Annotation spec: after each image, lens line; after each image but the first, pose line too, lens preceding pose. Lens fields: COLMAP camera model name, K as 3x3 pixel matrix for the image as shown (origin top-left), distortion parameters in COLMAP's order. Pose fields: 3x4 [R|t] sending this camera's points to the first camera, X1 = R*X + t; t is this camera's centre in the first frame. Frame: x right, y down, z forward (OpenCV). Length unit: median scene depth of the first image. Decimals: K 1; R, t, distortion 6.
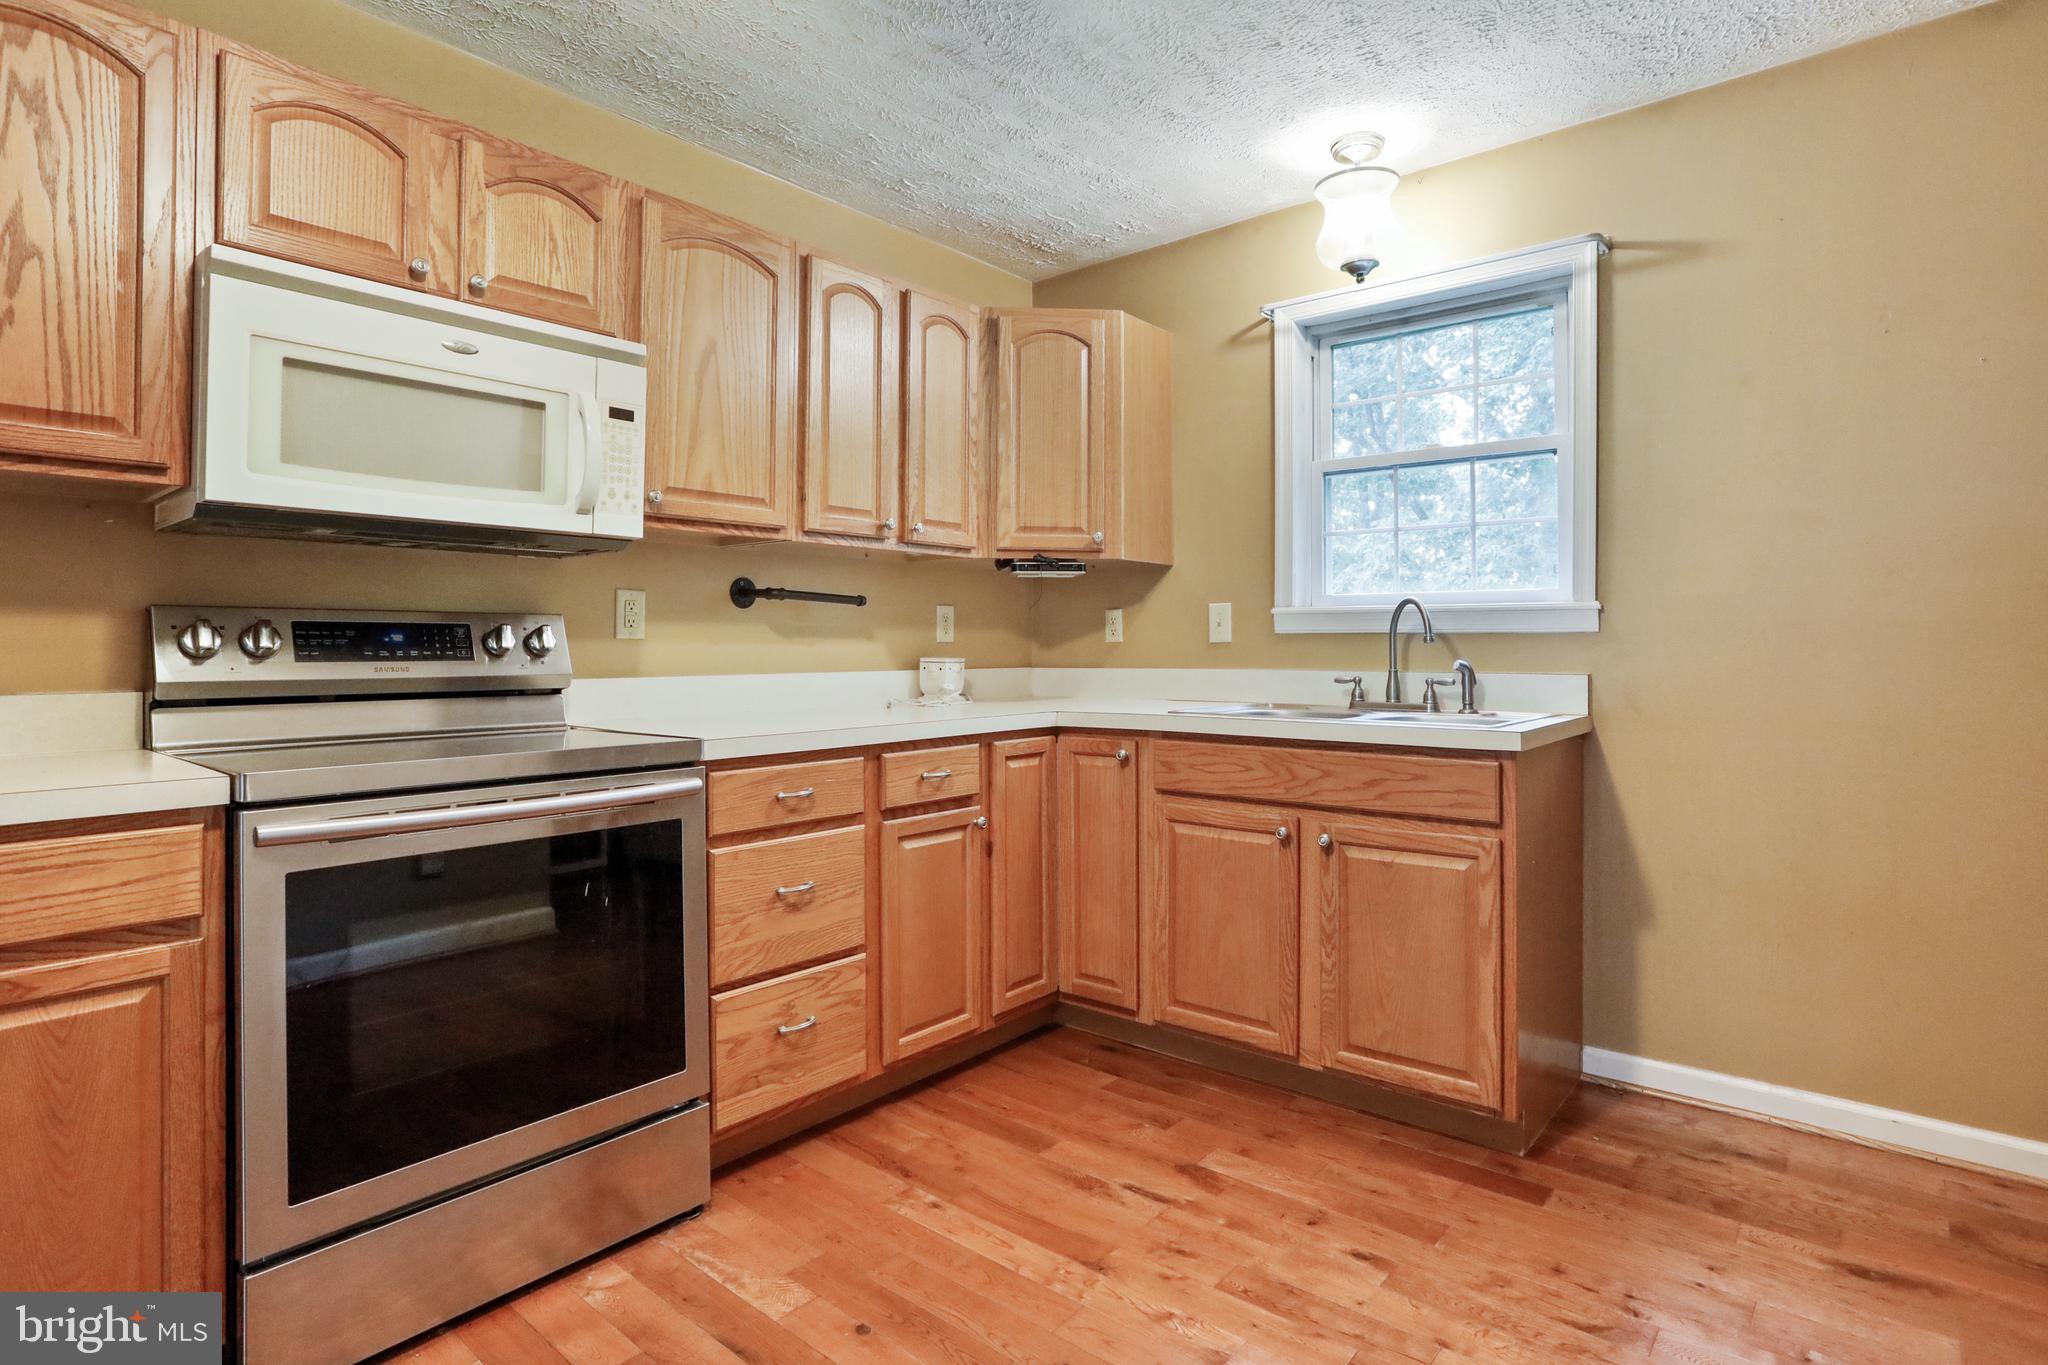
lens RADIAL K [[1060.9, 0, 1044.3], [0, 1060.9, 628.9], [0, 0, 1]] dist [-0.031693, 0.009502]
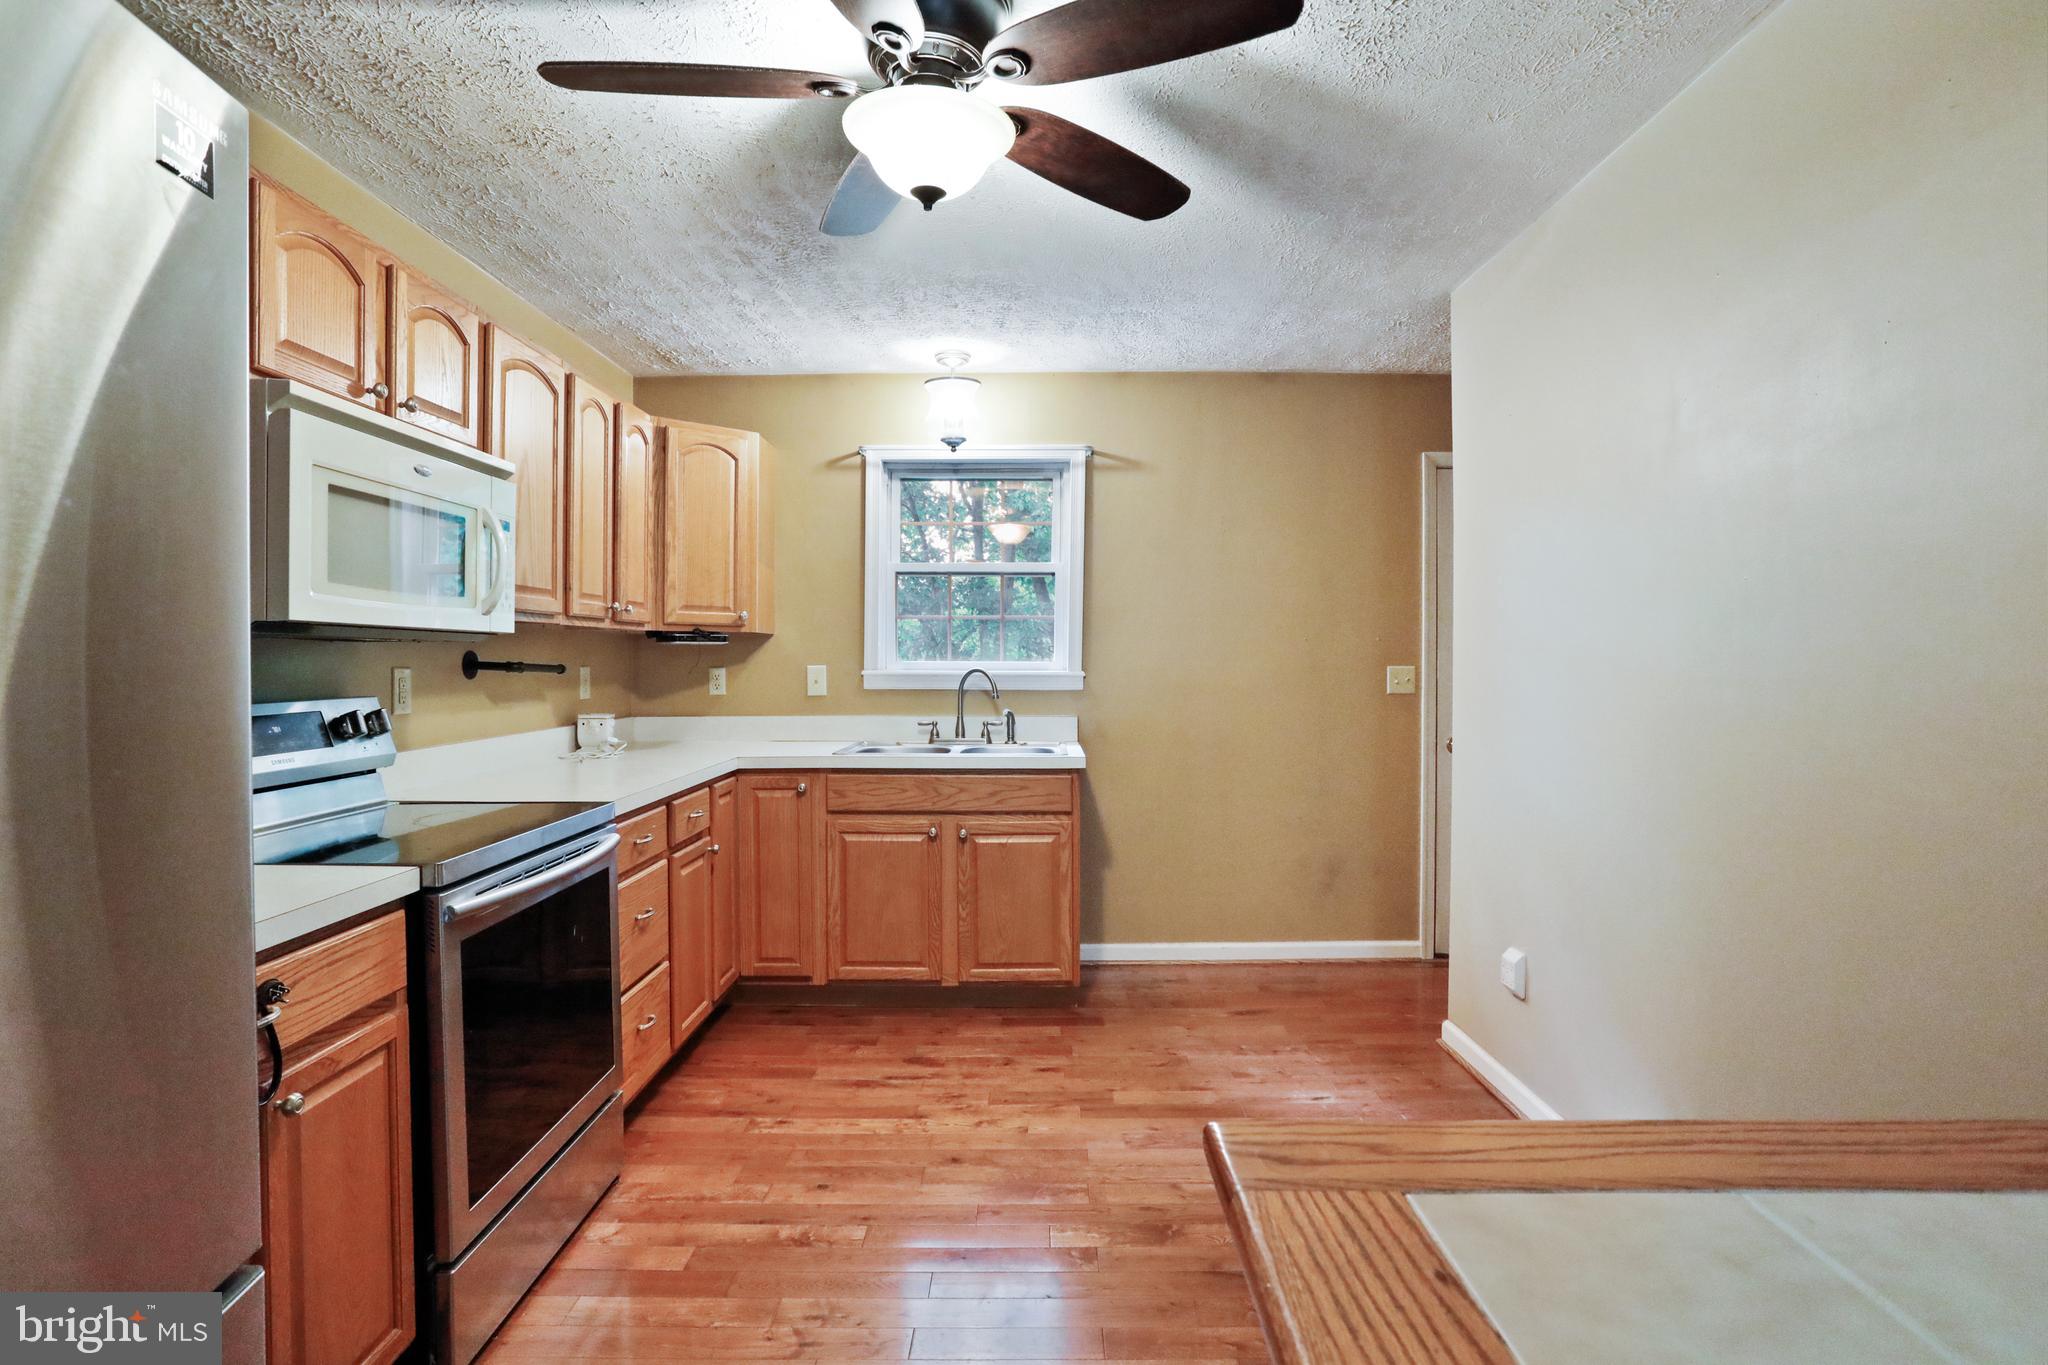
lens RADIAL K [[1060.9, 0, 1021.8], [0, 1060.9, 676.5], [0, 0, 1]] dist [-0.031693, 0.009502]
pose [[0.771318, -0.011877, 0.636339, -0.610588], [-0.012105, 0.999371, 0.033326, -0.074635], [-0.636335, -0.033408, 0.770689, -0.211635]]
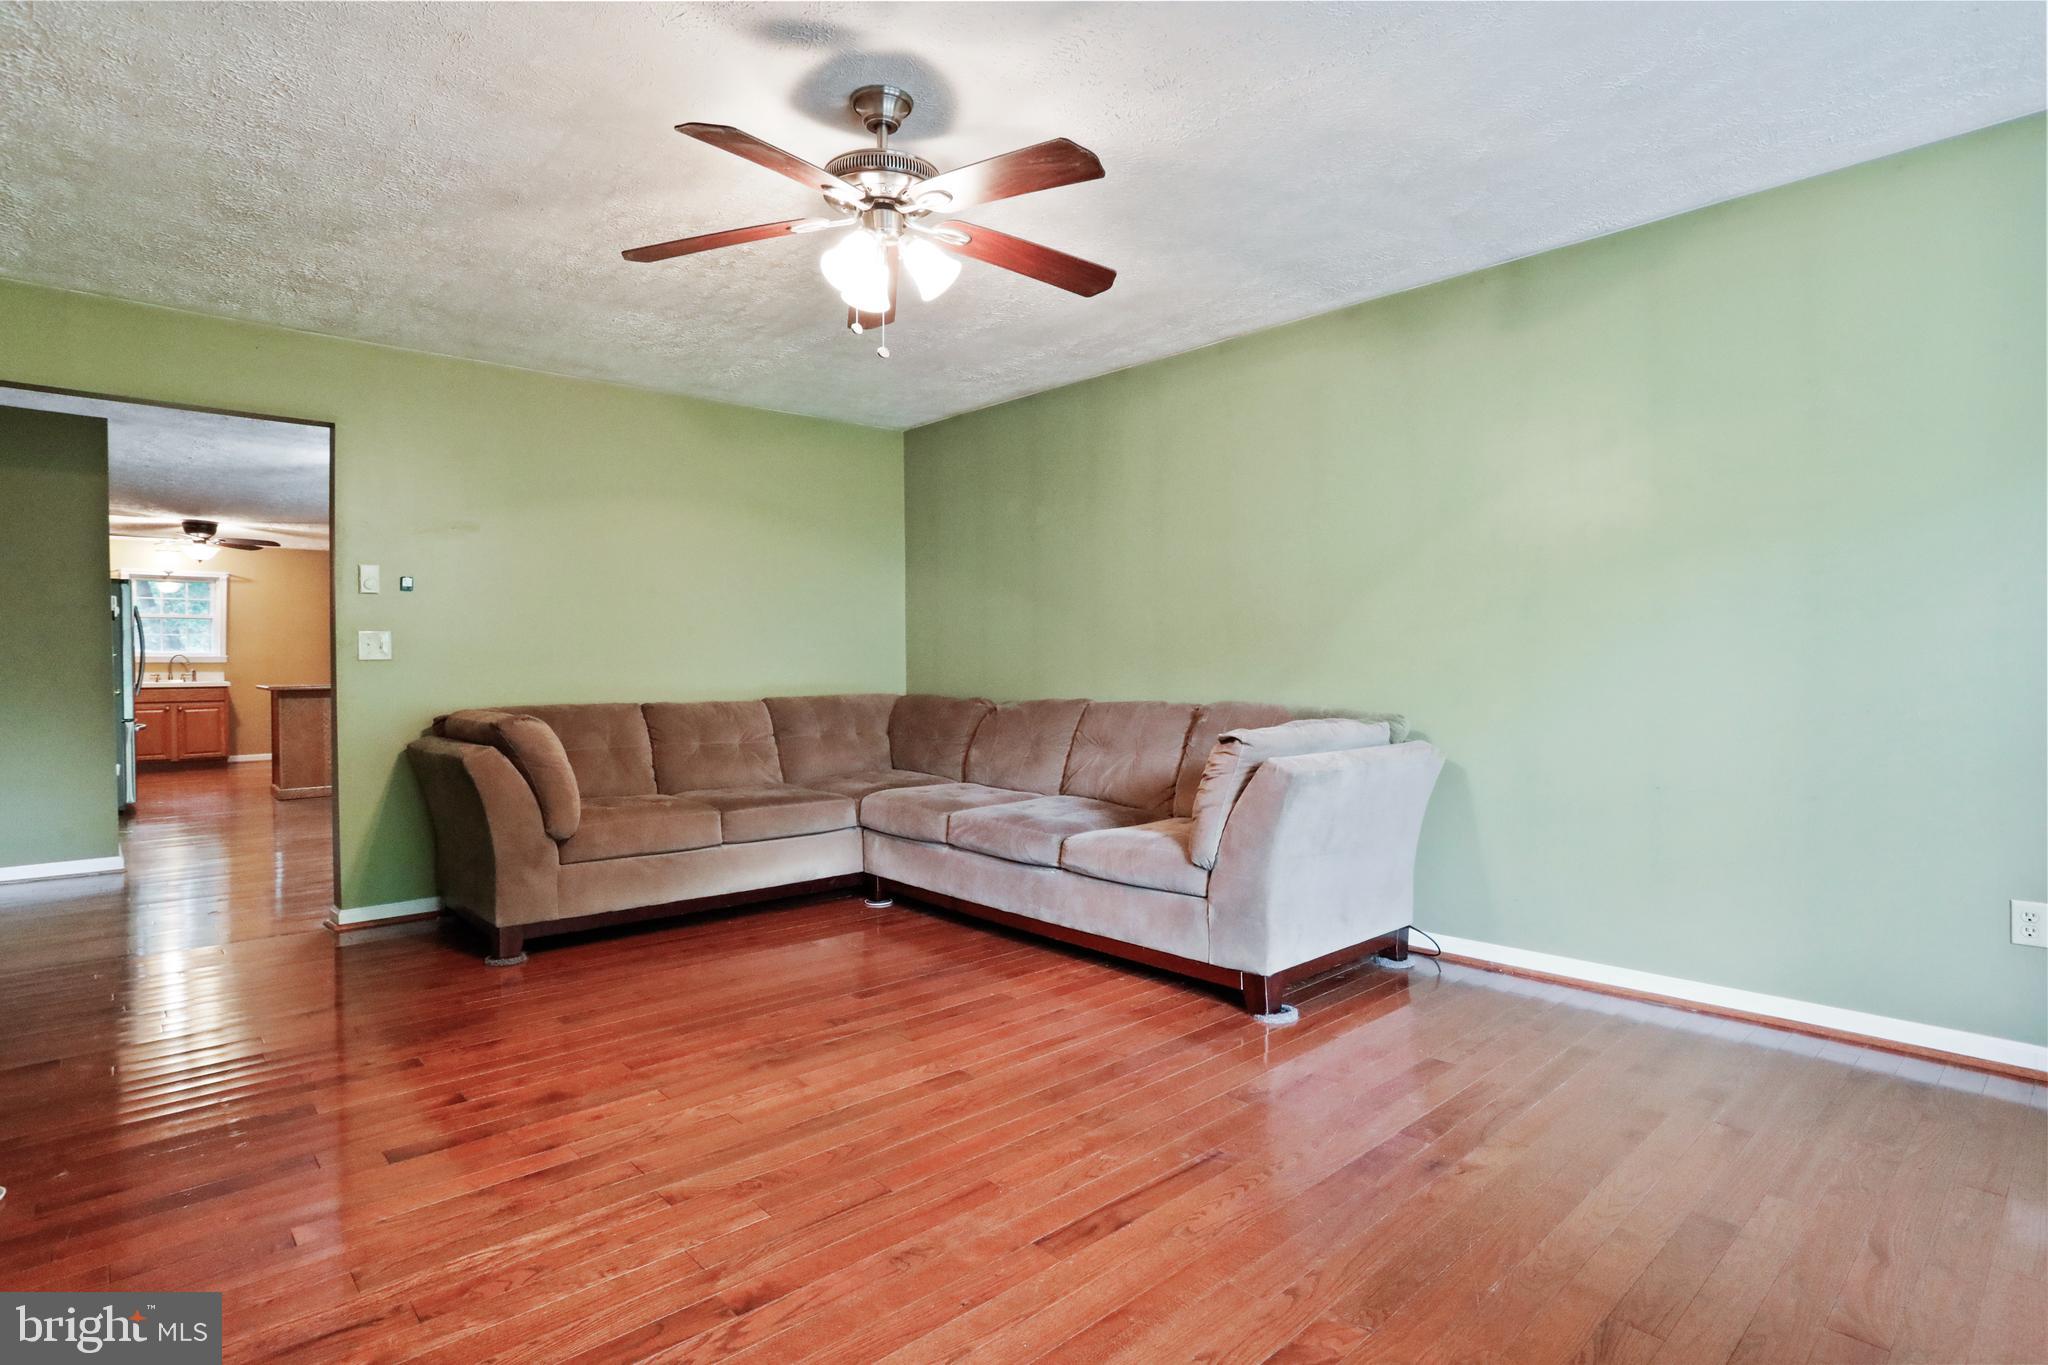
lens RADIAL K [[1060.9, 0, 1025.7], [0, 1060.9, 676.7], [0, 0, 1]] dist [-0.031693, 0.009502]
pose [[0.116208, -0.006246, 0.993205, -3.571317], [-0.023909, 0.999673, 0.009084, -0.058868], [-0.992937, -0.024802, 0.116020, -2.956962]]
